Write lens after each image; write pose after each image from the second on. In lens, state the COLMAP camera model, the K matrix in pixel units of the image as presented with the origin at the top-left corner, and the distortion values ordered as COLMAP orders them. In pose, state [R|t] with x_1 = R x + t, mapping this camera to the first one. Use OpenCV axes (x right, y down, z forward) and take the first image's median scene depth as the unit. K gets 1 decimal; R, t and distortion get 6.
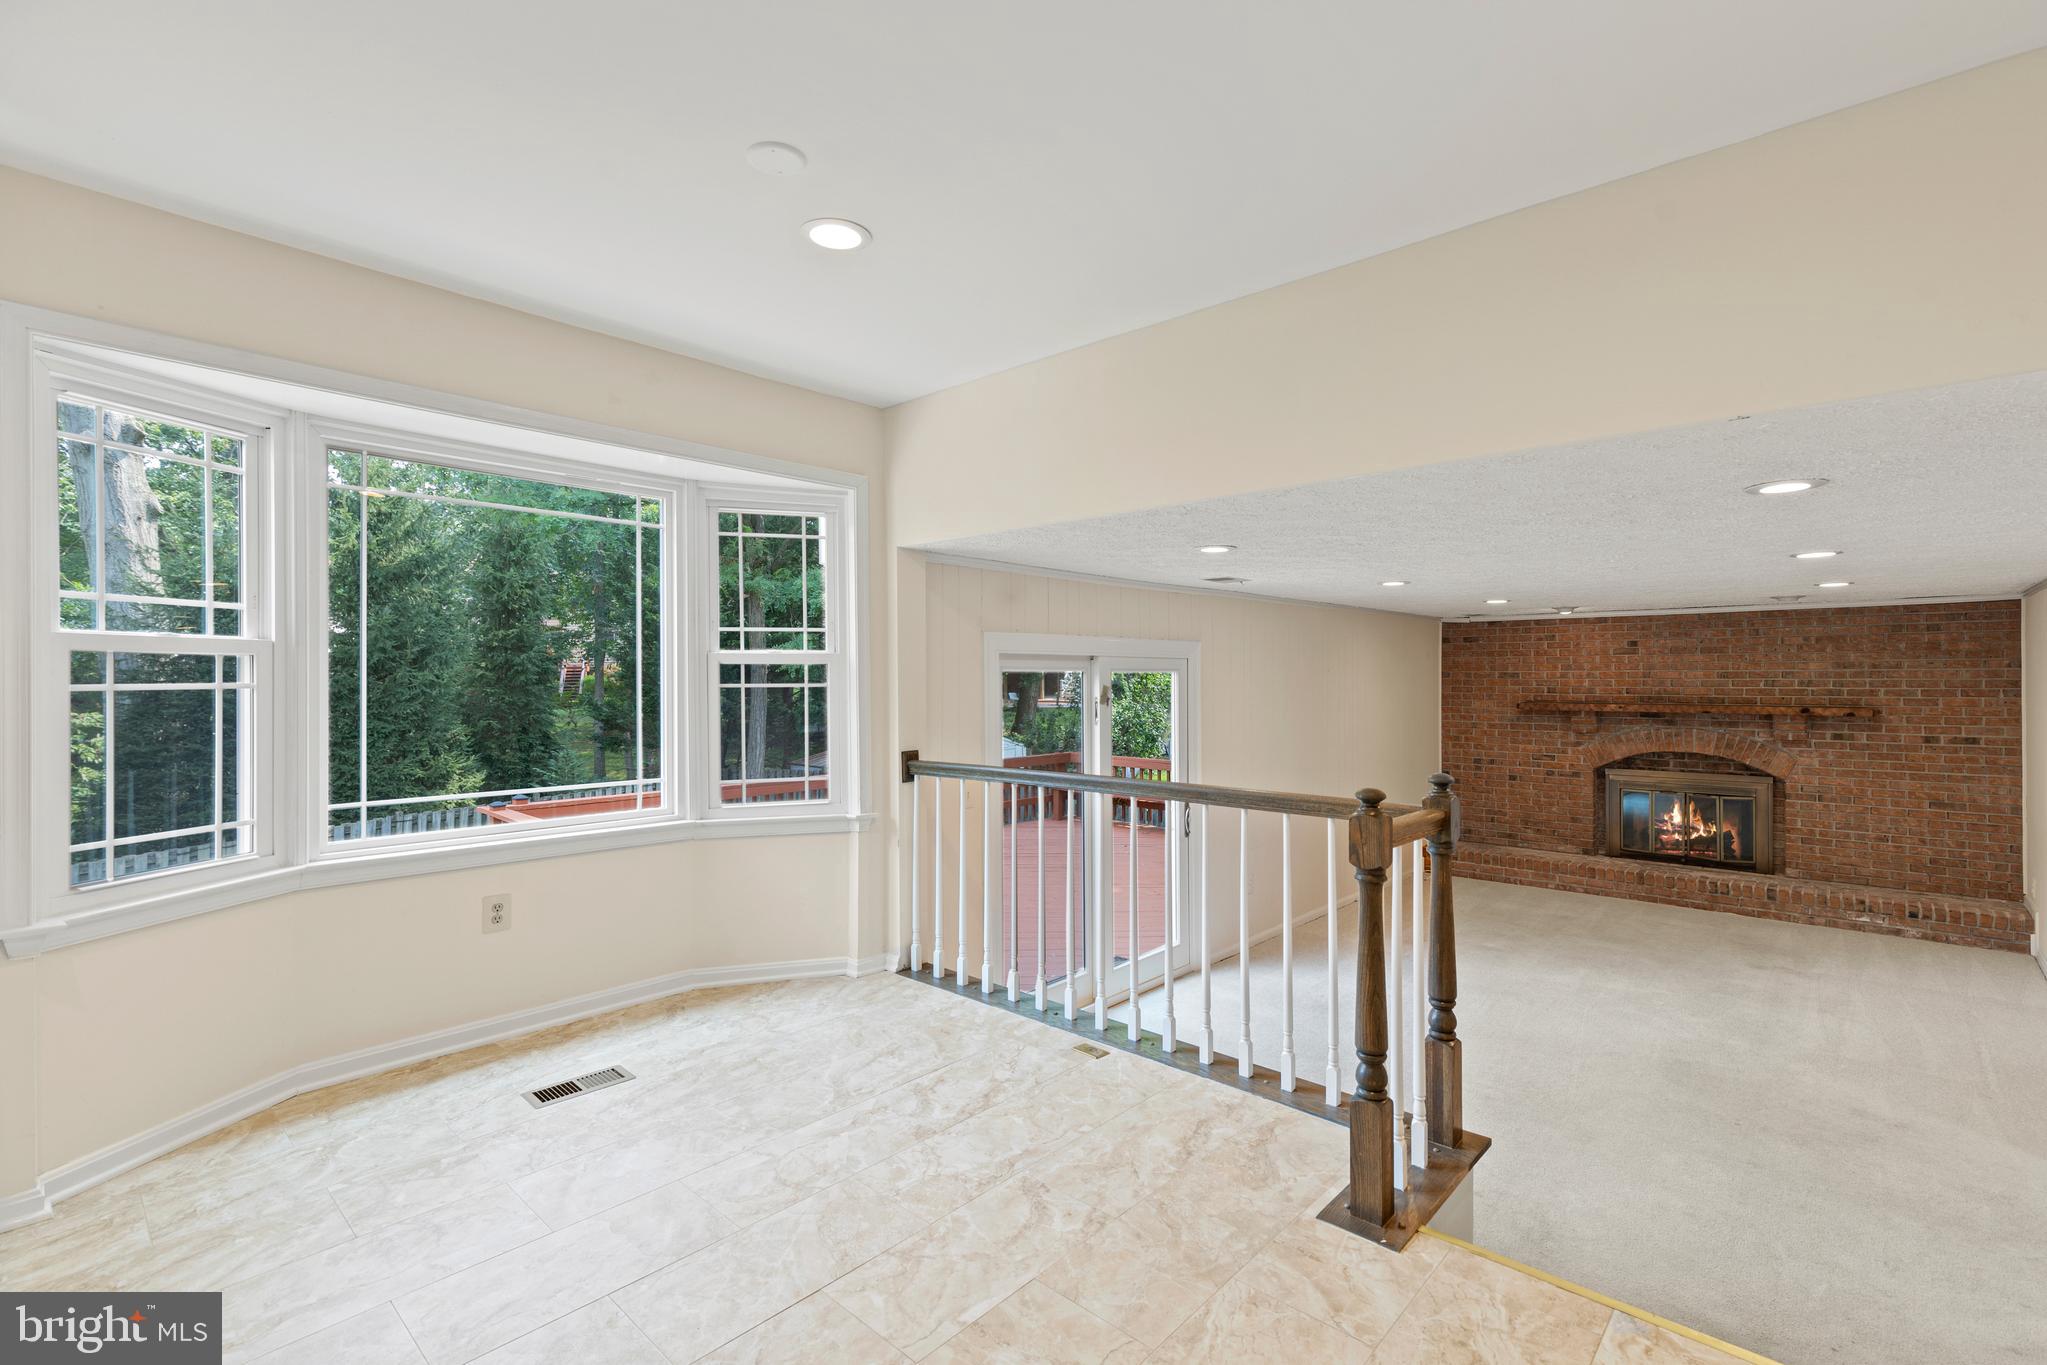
lens RADIAL K [[926.9, 0, 1041.8], [0, 926.9, 691.3], [0, 0, 1]] dist [0.012483, -0.000156]
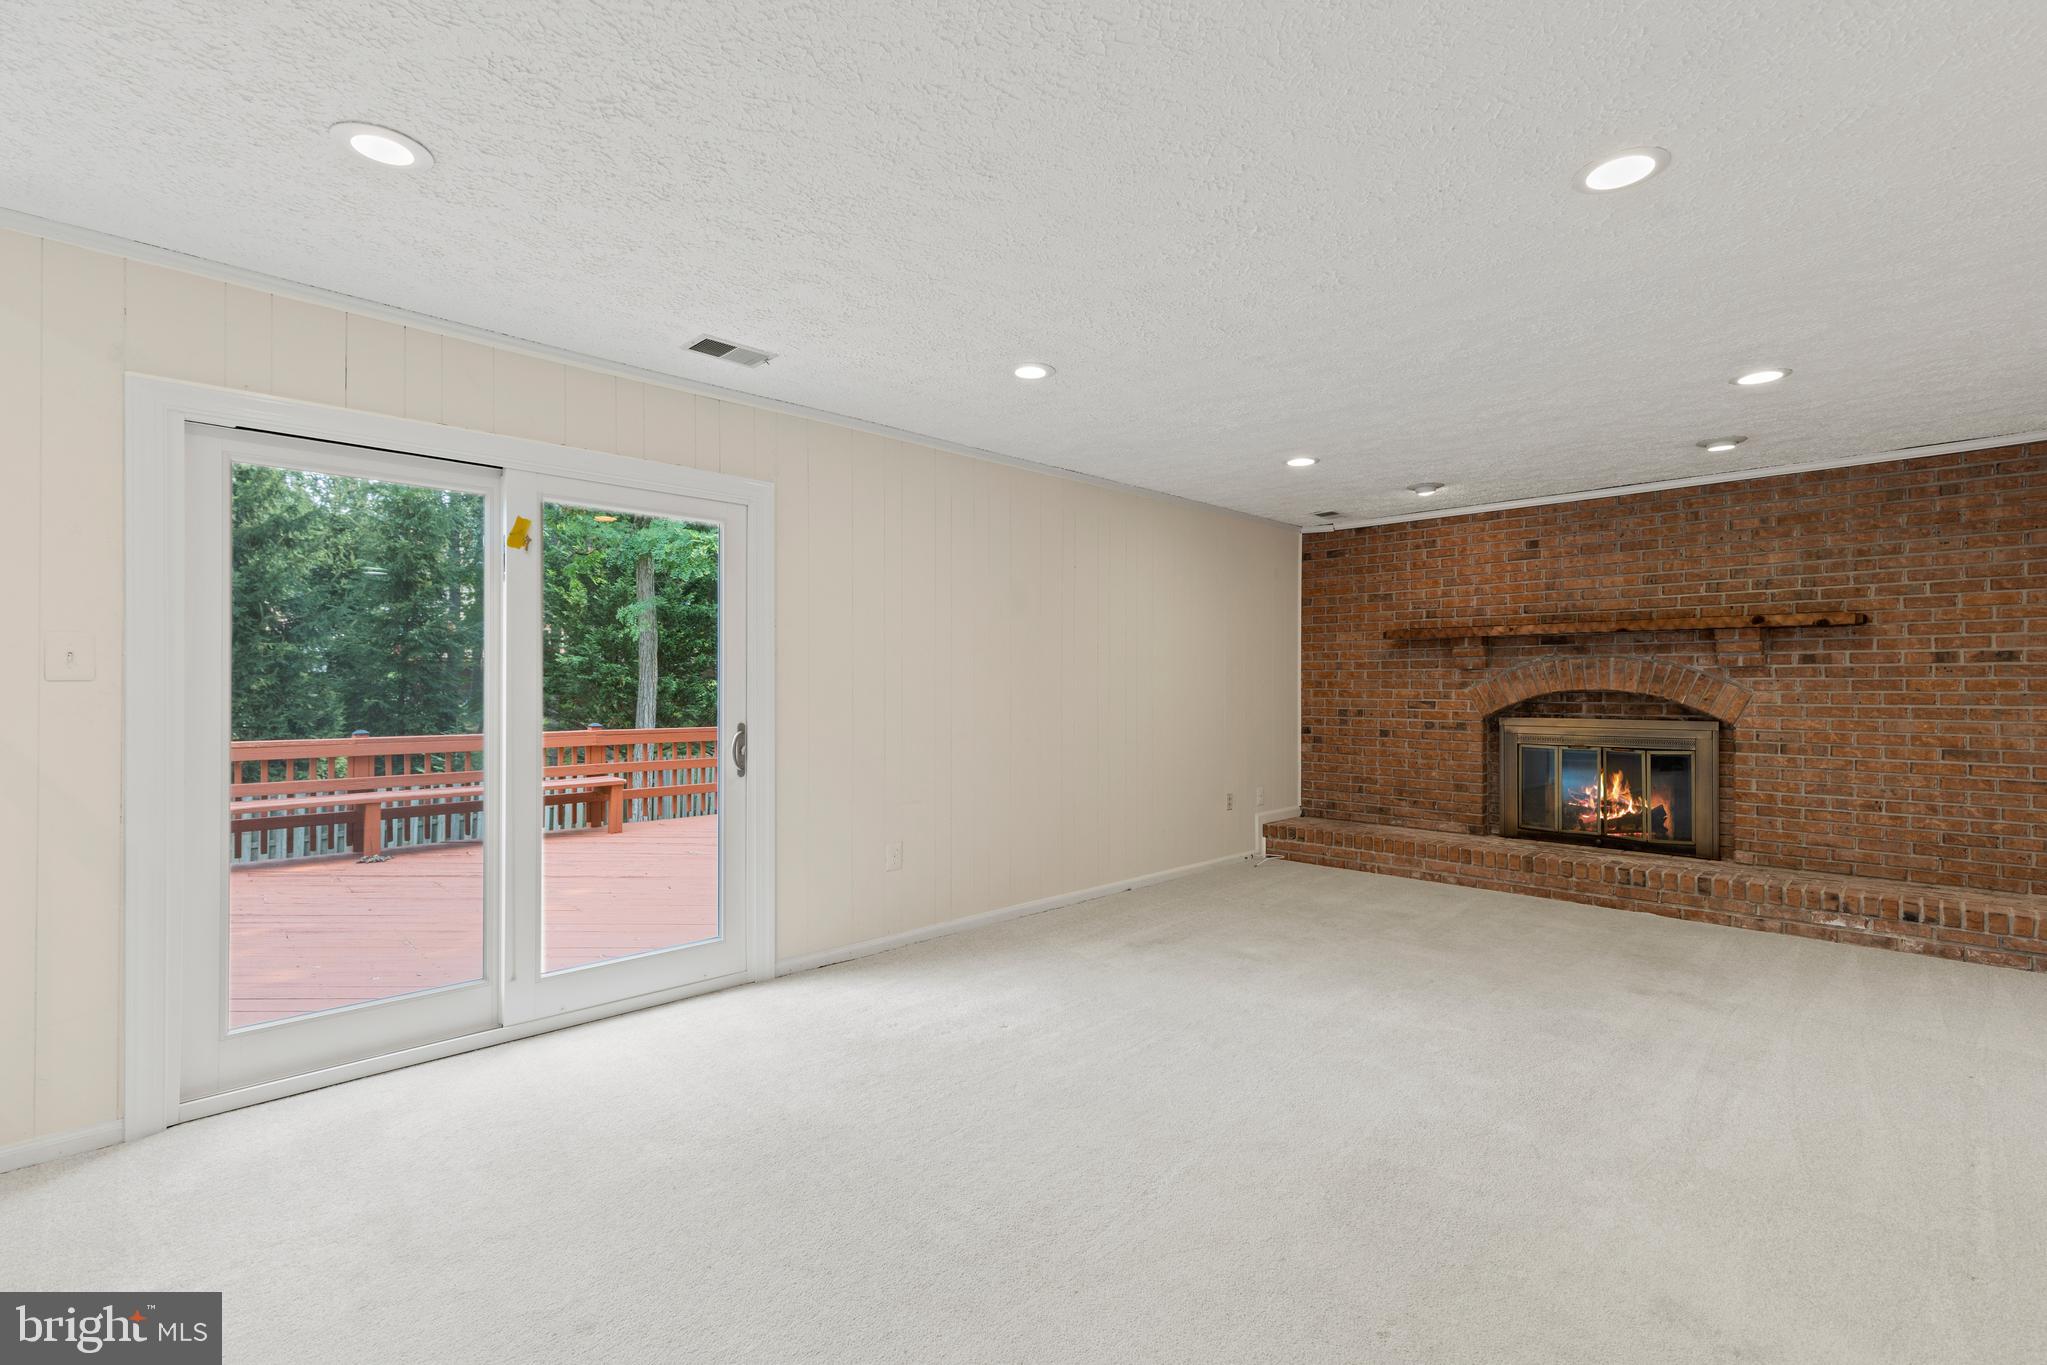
lens RADIAL K [[926.9, 0, 1039.3], [0, 926.9, 695.4], [0, 0, 1]] dist [0.012483, -0.000156]
pose [[0.998832, 0.004697, -0.048090, 0.314534], [-0.004943, 0.999975, -0.004998, 0.080502], [0.048065, 0.005230, 0.998831, 0.281681]]
